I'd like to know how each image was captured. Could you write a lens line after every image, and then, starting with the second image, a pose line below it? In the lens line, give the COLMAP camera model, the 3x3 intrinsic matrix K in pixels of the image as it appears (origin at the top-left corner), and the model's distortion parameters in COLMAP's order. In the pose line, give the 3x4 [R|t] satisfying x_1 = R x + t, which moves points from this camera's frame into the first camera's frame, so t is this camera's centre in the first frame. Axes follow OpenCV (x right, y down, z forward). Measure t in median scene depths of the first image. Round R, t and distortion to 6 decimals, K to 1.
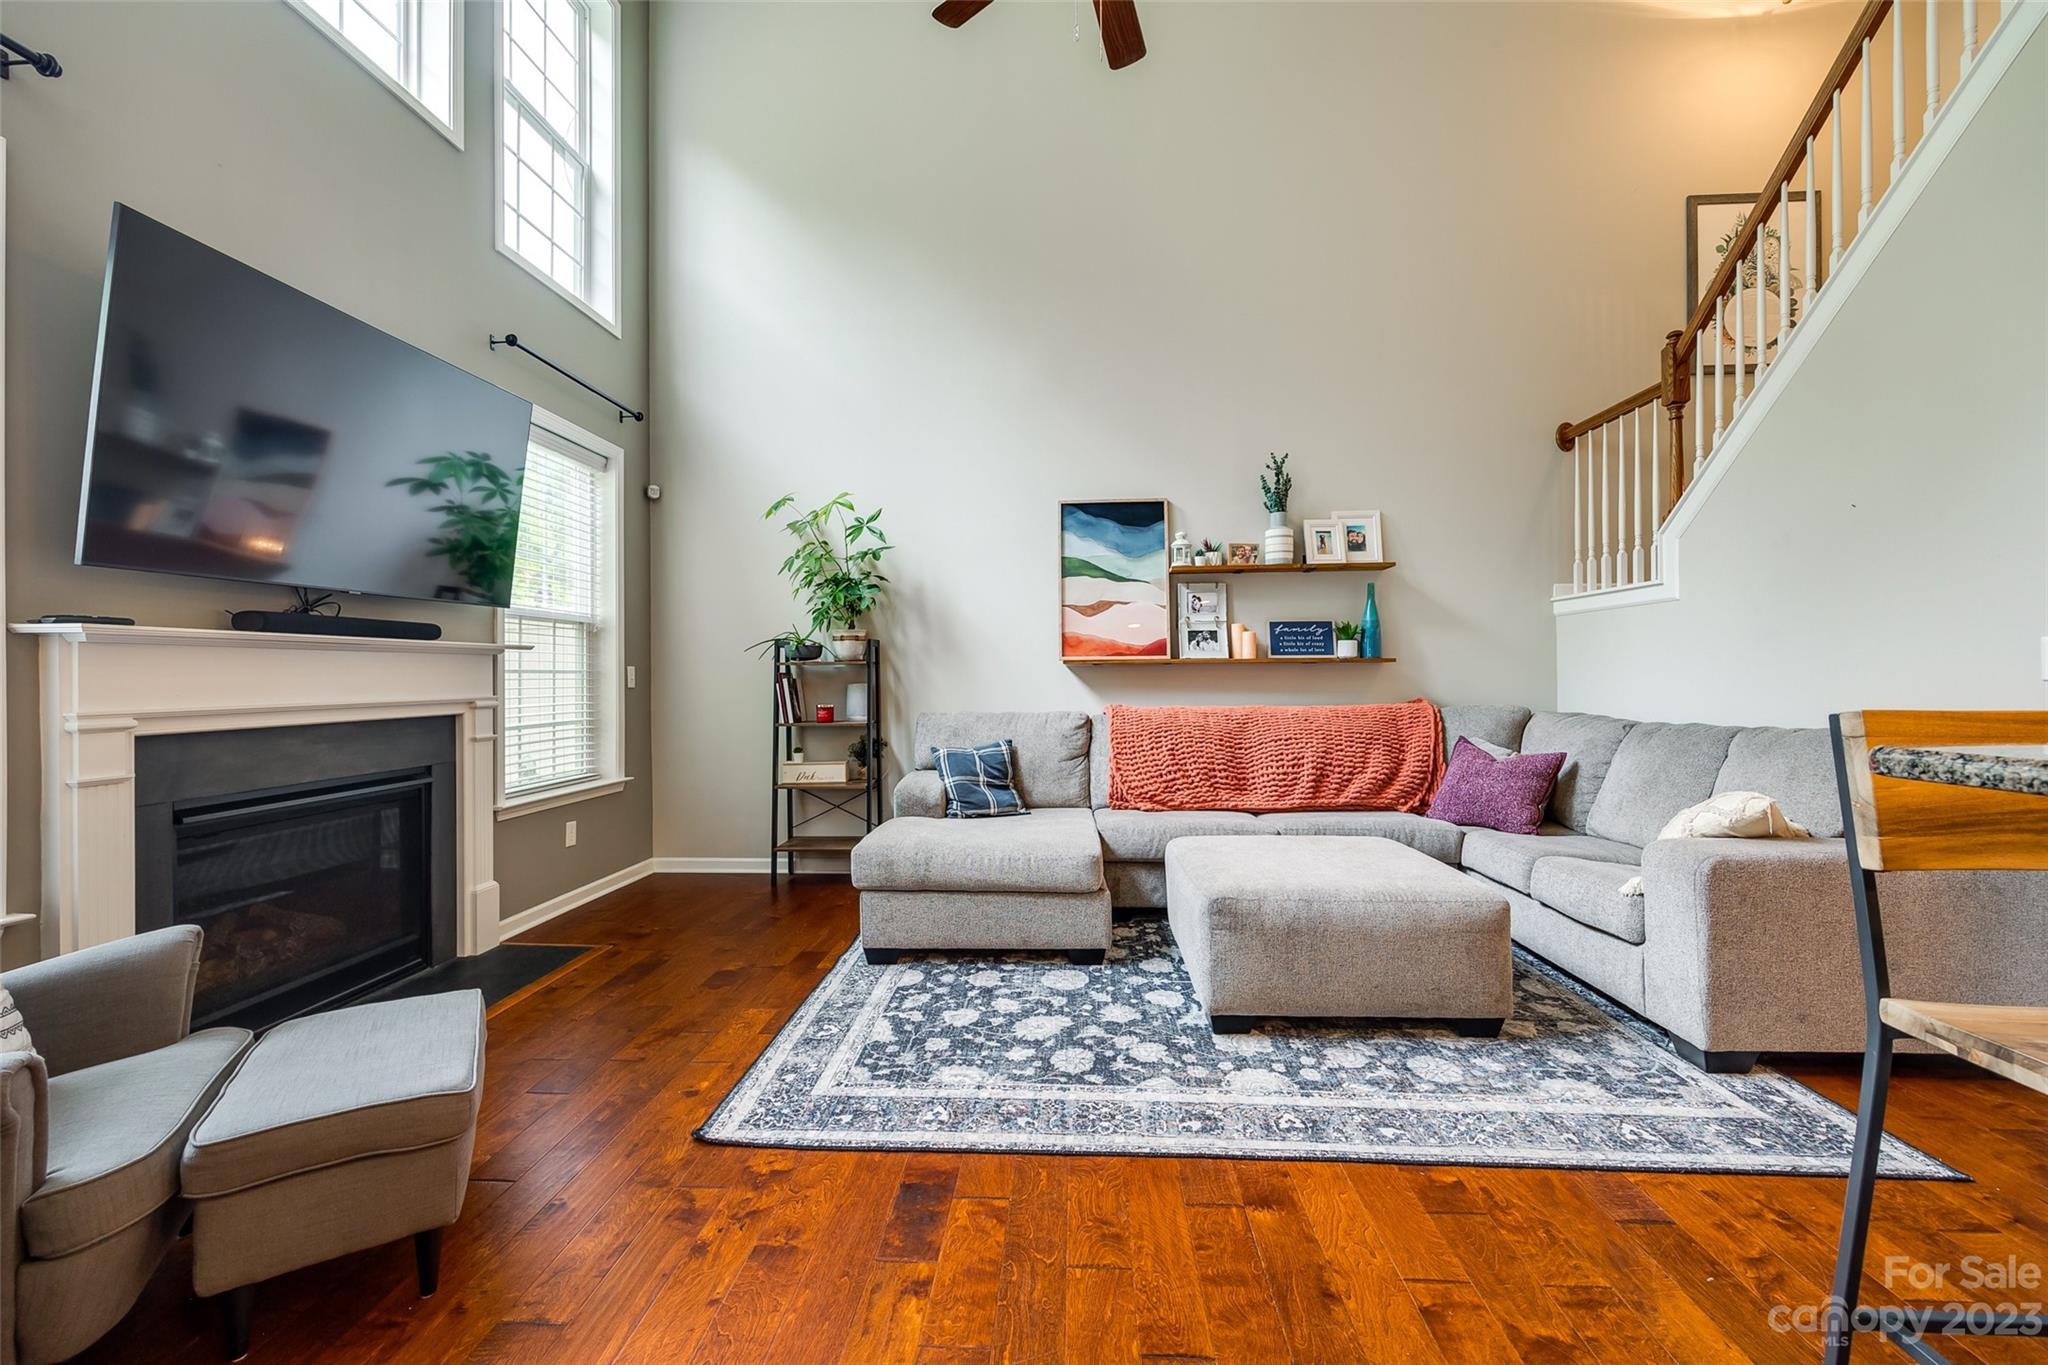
lens RADIAL K [[824.7, 0, 1022.1], [0, 824.7, 679.3], [0, 0, 1]] dist [-0.001972, -0.000168]
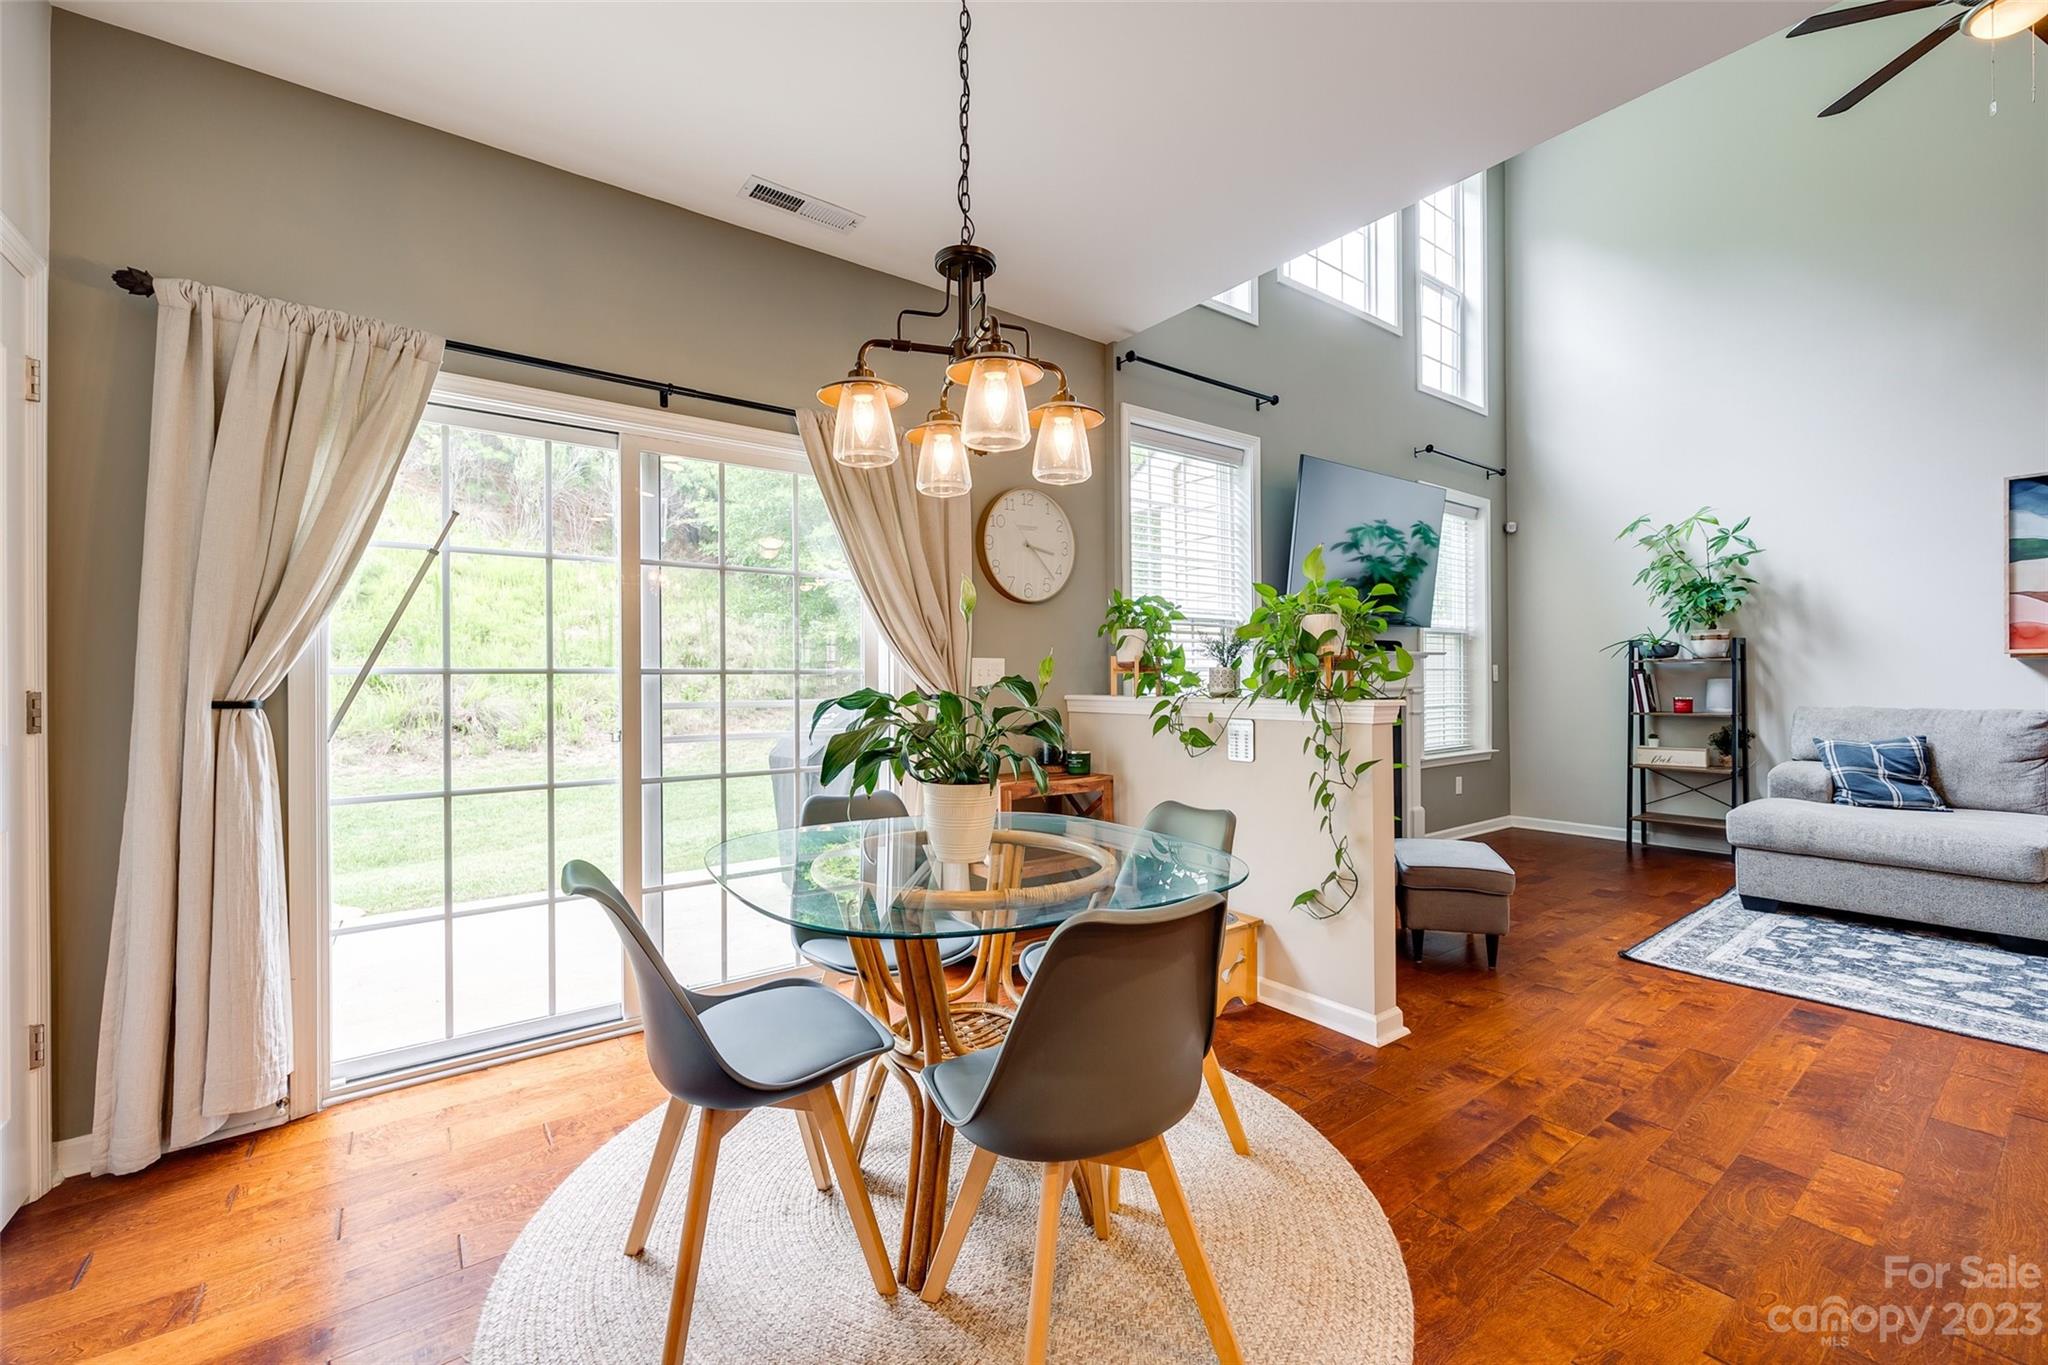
lens RADIAL K [[824.7, 0, 1022.1], [0, 824.7, 679.3], [0, 0, 1]] dist [-0.001972, -0.000168]
pose [[0.648368, 0.002221, -0.761324, 0.036583], [0.001246, 0.999991, 0.003978, 0.000754], [0.761326, -0.003527, 0.648359, -0.469911]]
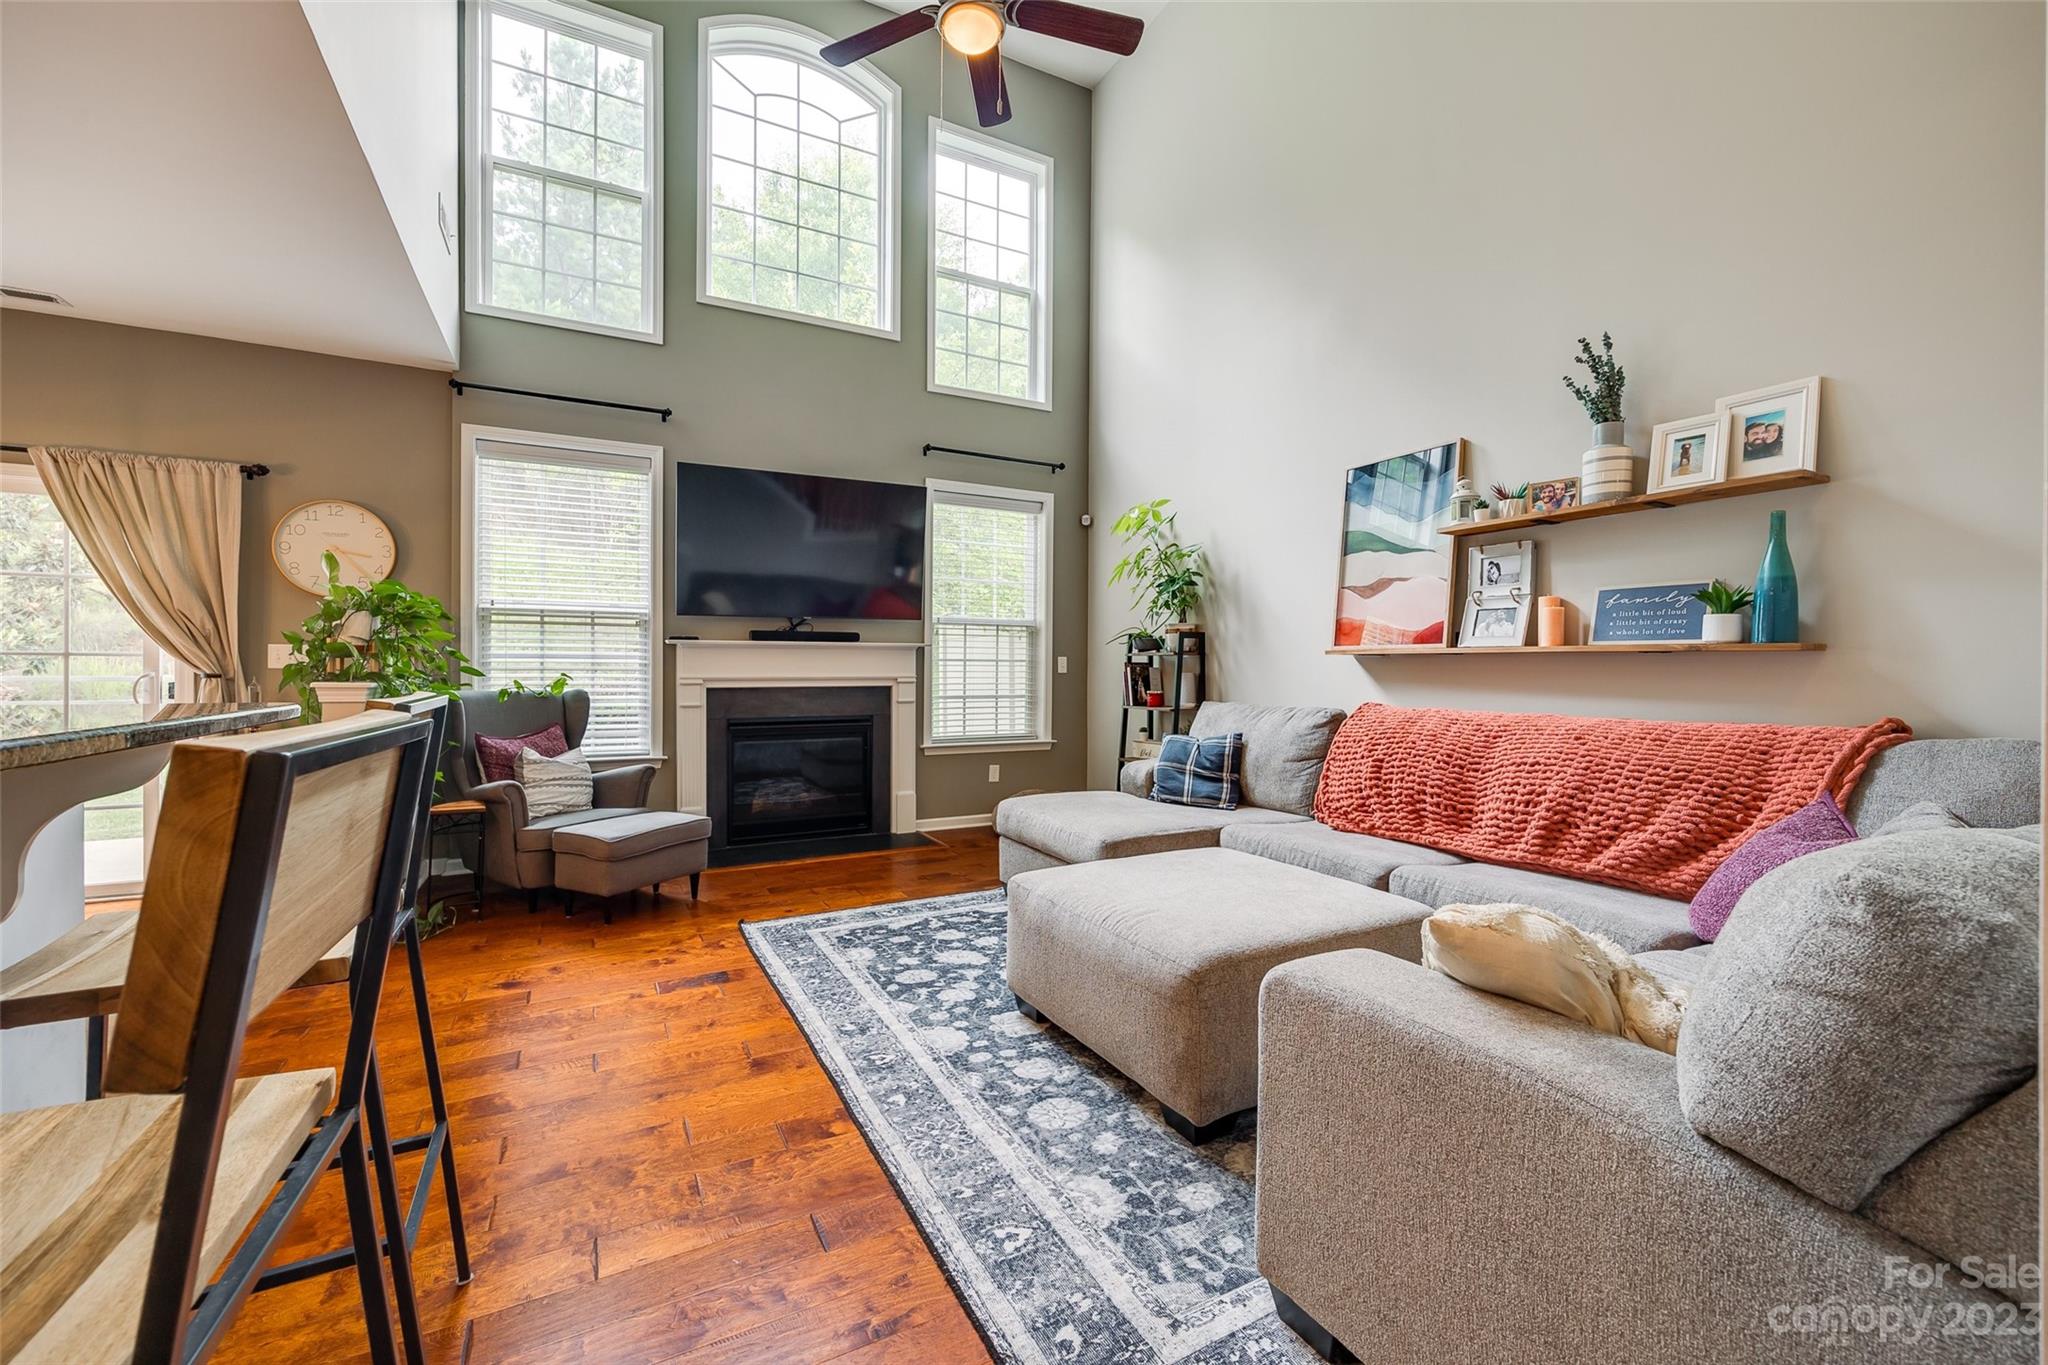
lens RADIAL K [[824.7, 0, 1022.1], [0, 824.7, 679.3], [0, 0, 1]] dist [-0.001972, -0.000168]
pose [[0.525269, 0.024017, -0.850597, 0.698111], [-0.012407, 0.999712, 0.020566, -0.006823], [0.850846, -0.000250, 0.525416, 0.285138]]
